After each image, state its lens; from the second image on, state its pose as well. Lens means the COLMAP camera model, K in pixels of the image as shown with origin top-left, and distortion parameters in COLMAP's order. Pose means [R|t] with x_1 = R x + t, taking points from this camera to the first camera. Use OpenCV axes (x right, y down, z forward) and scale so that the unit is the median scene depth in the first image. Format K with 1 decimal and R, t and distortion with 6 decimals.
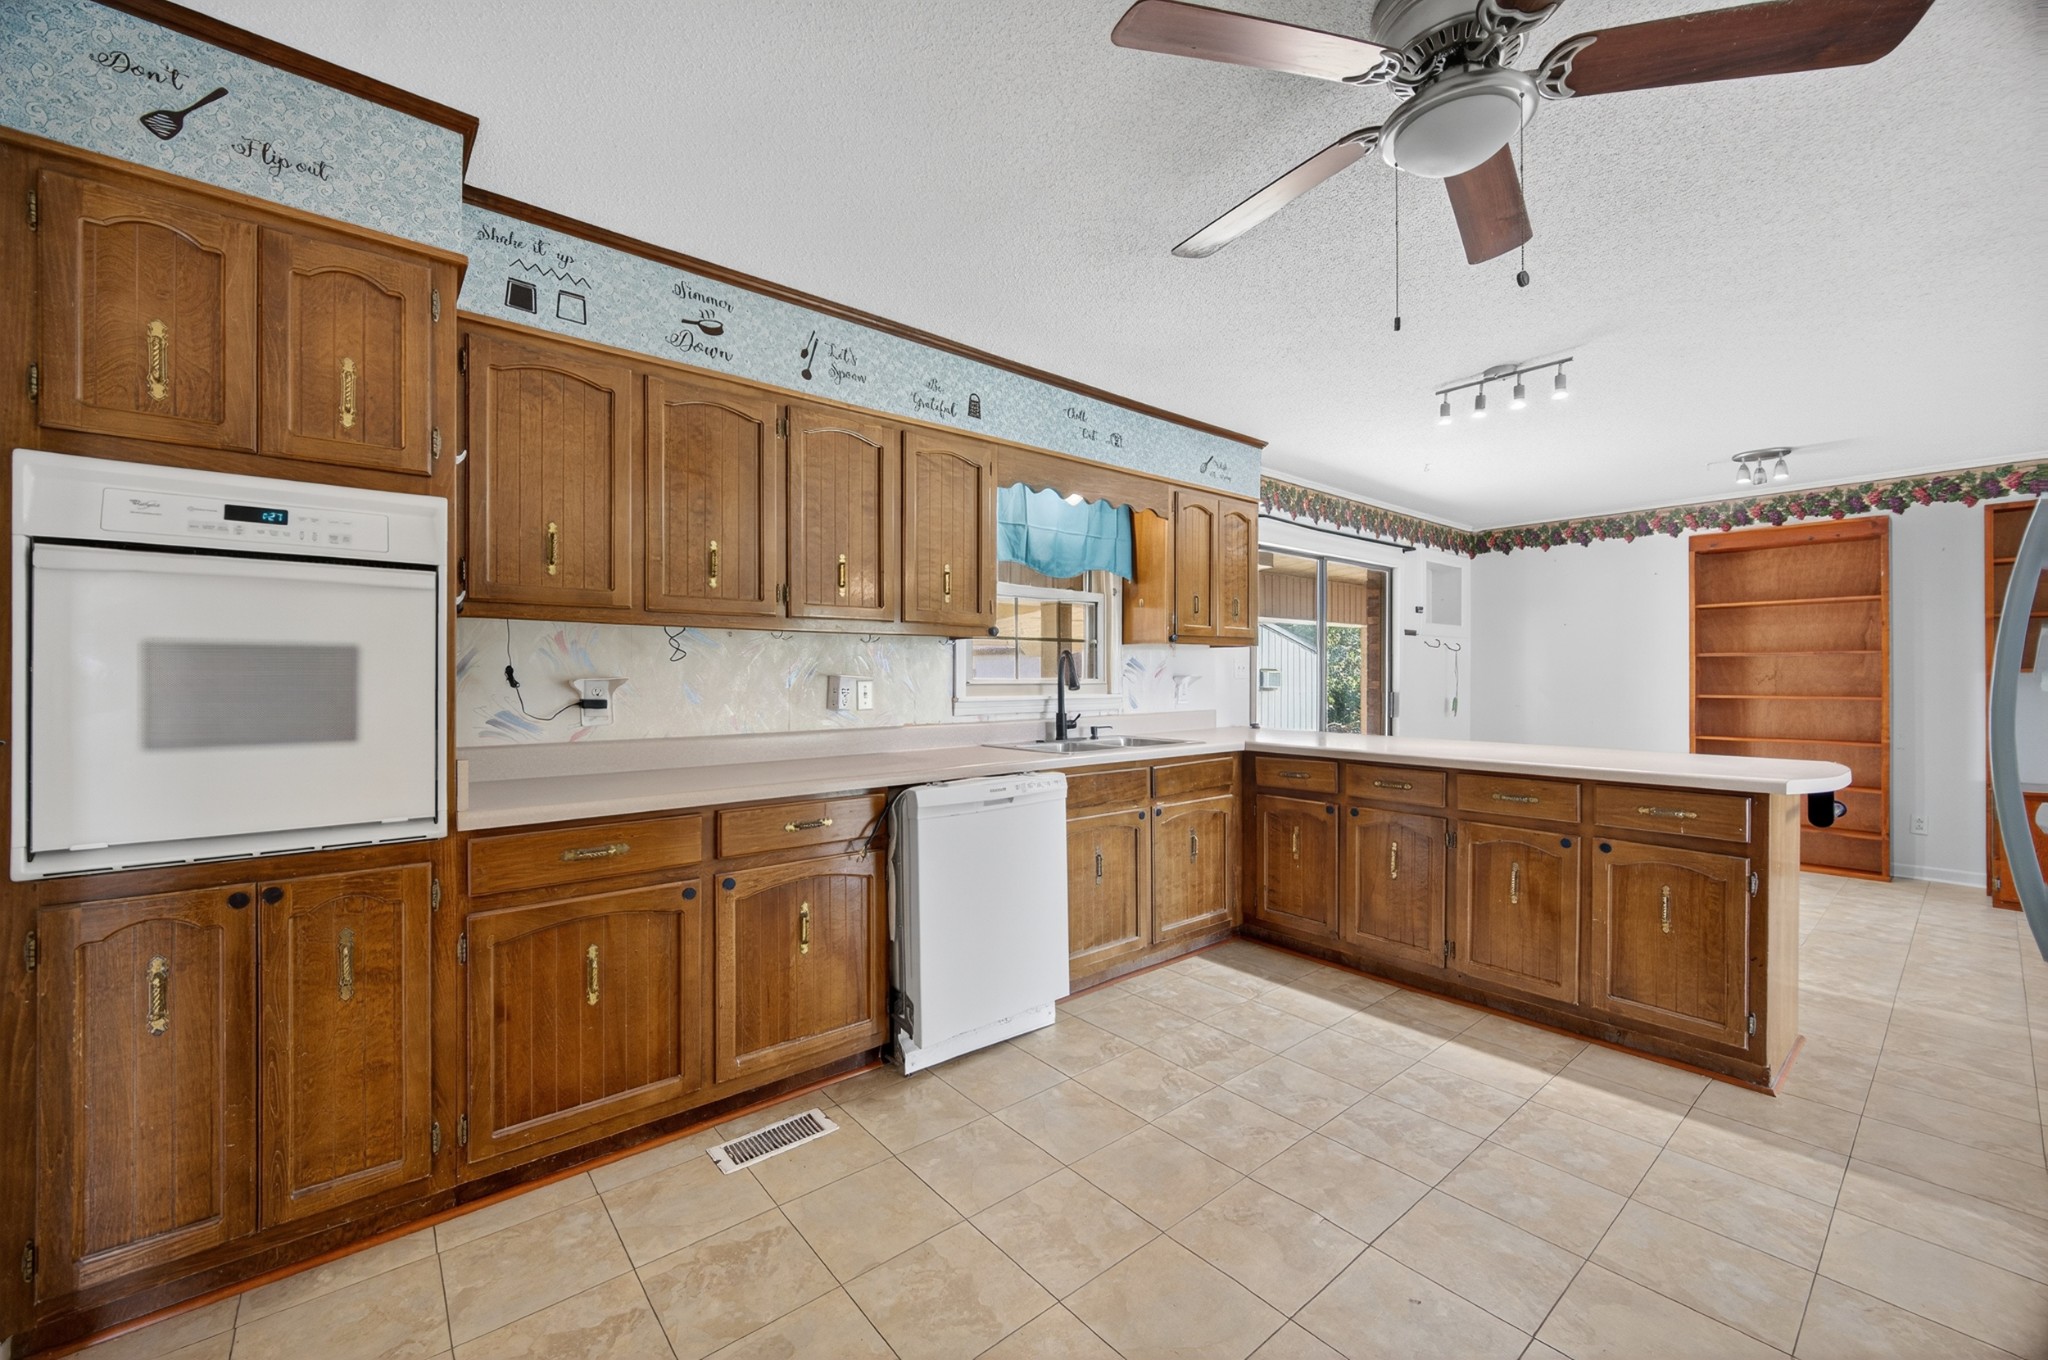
lens RADIAL K [[804.8, 0, 1017.1], [0, 804.8, 675.0], [0, 0, 1]] dist [-0.003499, -0.000017]
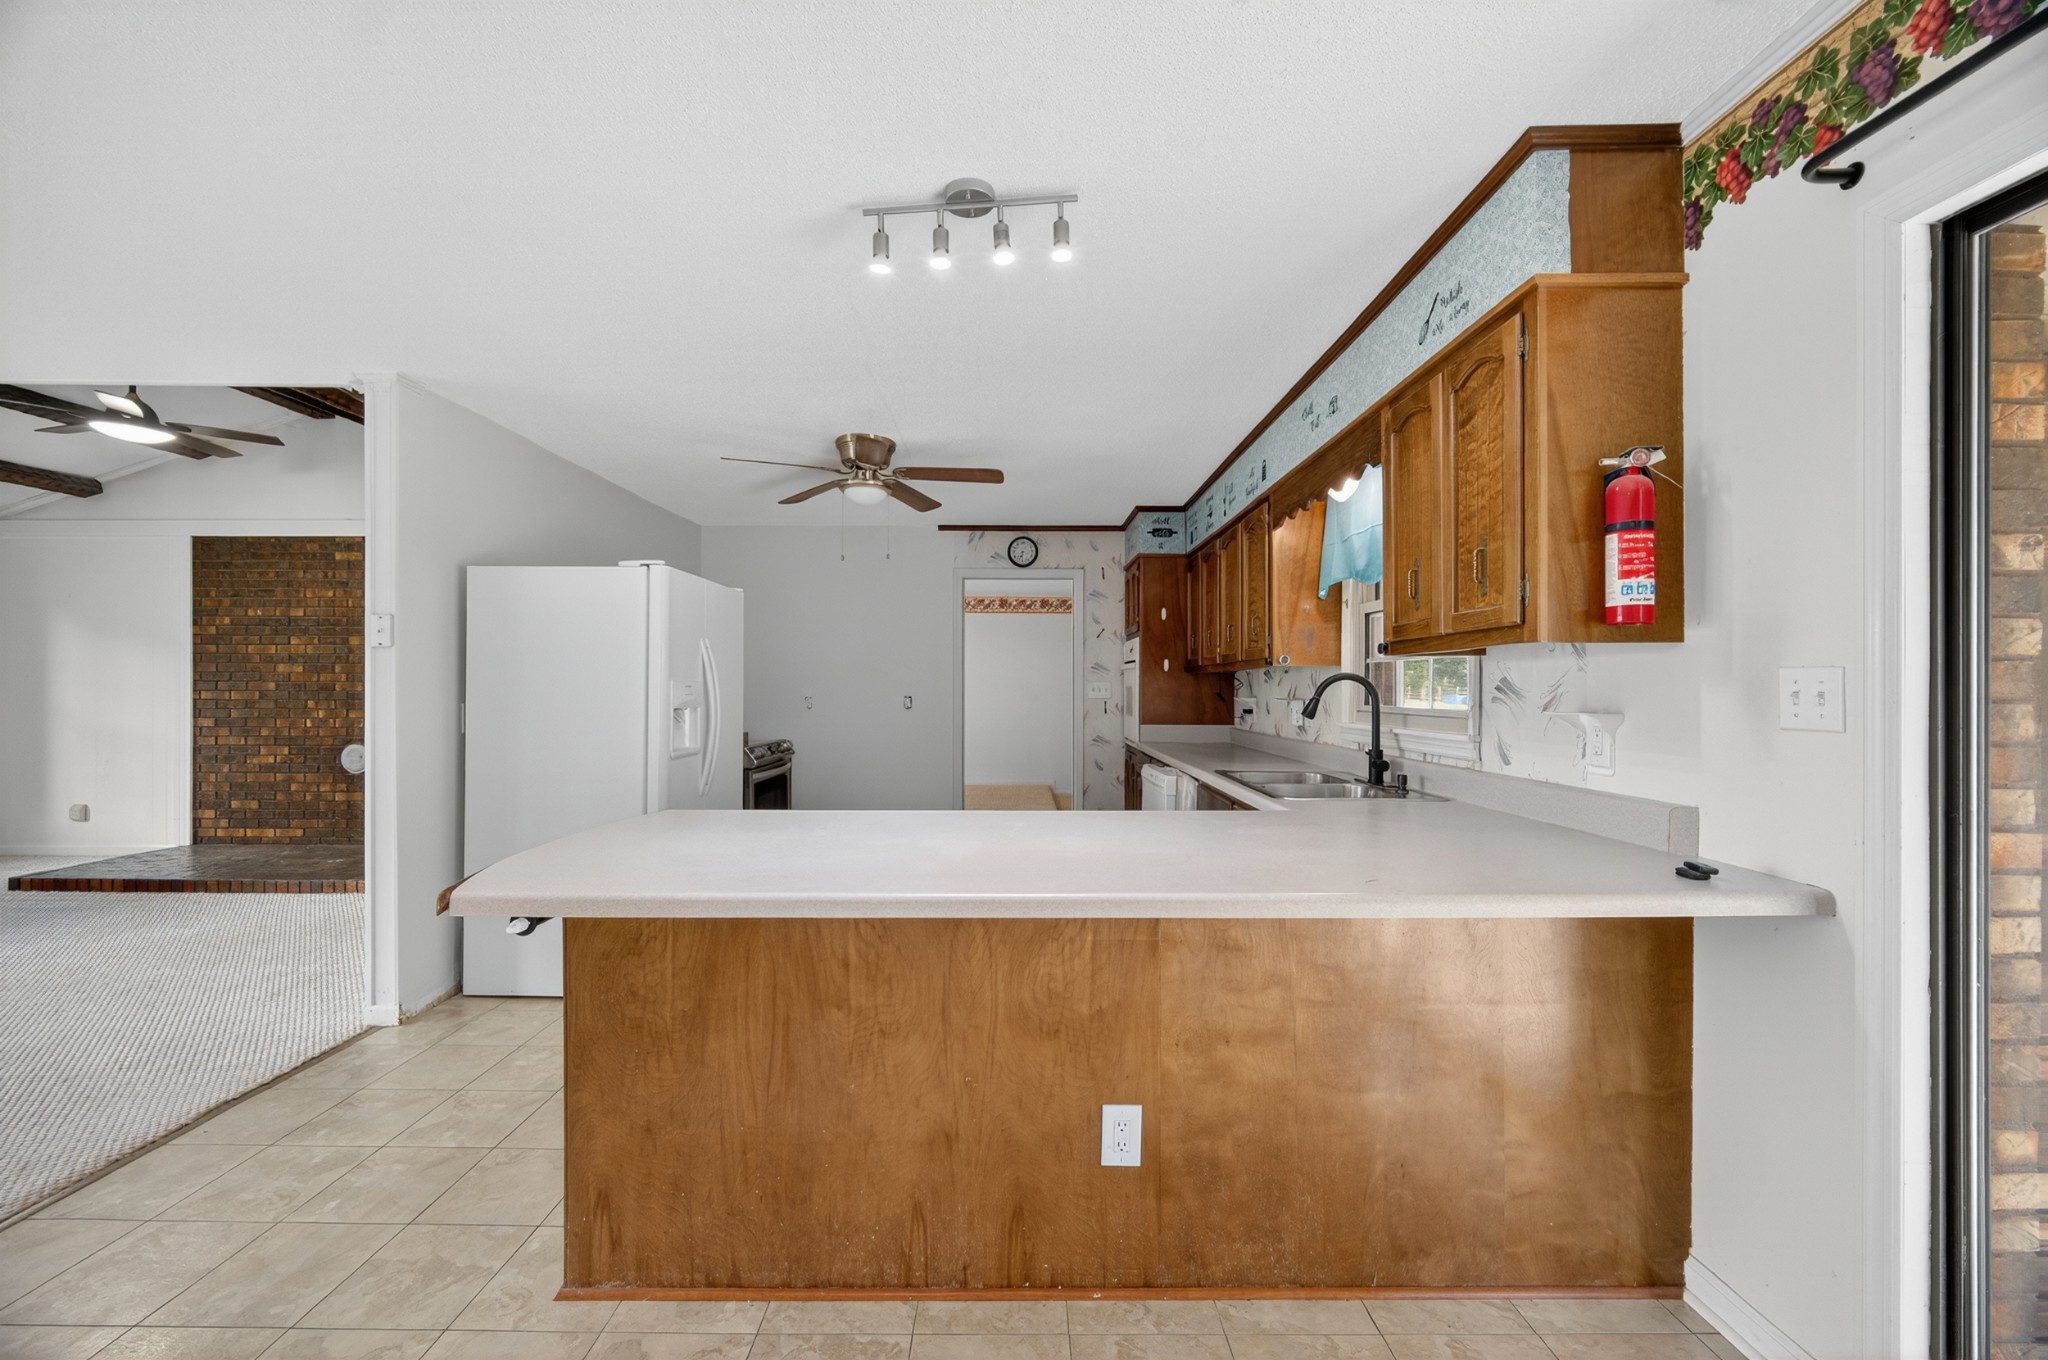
lens RADIAL K [[804.8, 0, 1010.5], [0, 804.8, 687.6], [0, 0, 1]] dist [-0.003499, -0.000017]
pose [[-0.644020, -0.000151, -0.765009, 1.063302], [-0.000215, 1.000000, -0.000016, -0.017374], [0.765009, 0.000154, -0.644020, 1.445447]]
